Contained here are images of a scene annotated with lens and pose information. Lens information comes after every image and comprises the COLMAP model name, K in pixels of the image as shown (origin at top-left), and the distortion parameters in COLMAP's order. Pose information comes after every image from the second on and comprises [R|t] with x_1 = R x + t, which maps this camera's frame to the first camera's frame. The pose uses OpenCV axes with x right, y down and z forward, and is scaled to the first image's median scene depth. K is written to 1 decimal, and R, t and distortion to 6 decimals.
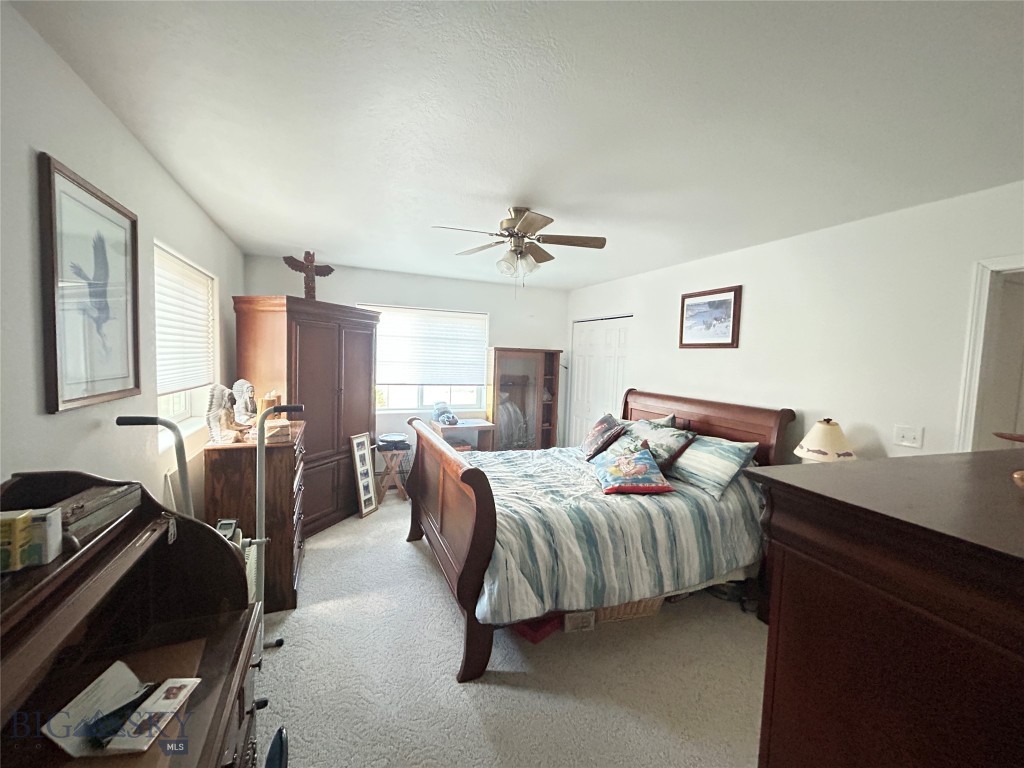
lens RADIAL K [[413.1, 0, 511.3], [0, 413.1, 383.0], [0, 0, 1]] dist [-0.001275, 0.000199]
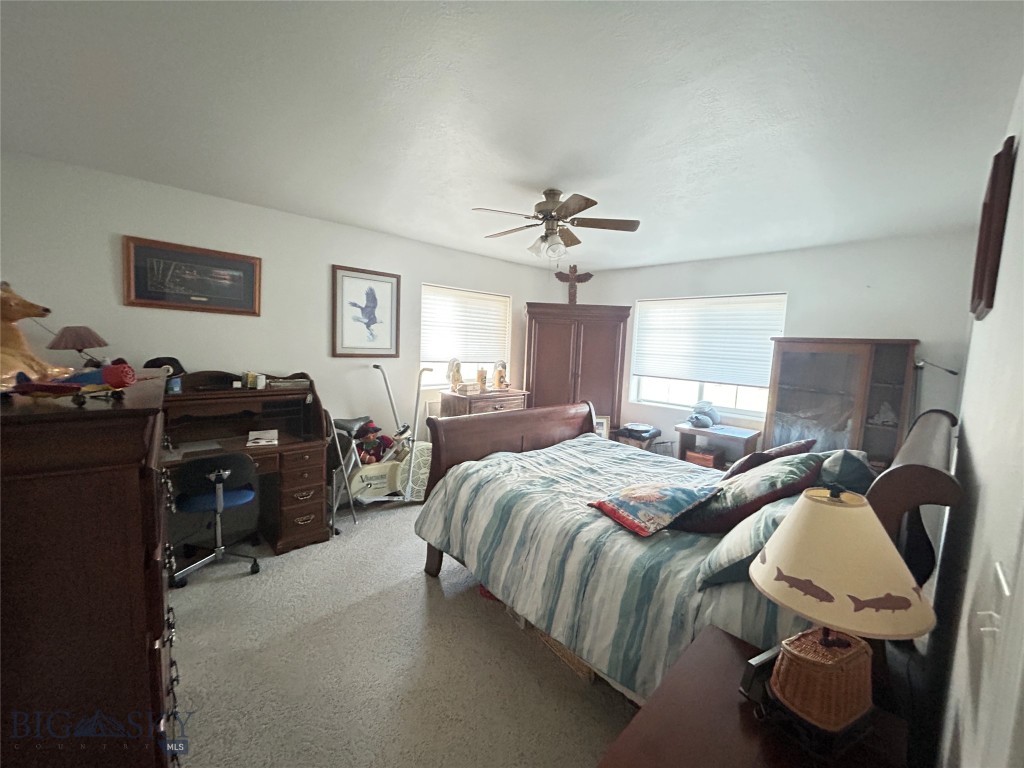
lens RADIAL K [[413.1, 0, 511.3], [0, 413.1, 383.0], [0, 0, 1]] dist [-0.001275, 0.000199]
pose [[0.338403, 0.072271, -0.938222, 0.849176], [-0.089417, 0.995004, 0.044393, 0.007297], [0.936743, 0.068870, 0.343174, 0.516925]]
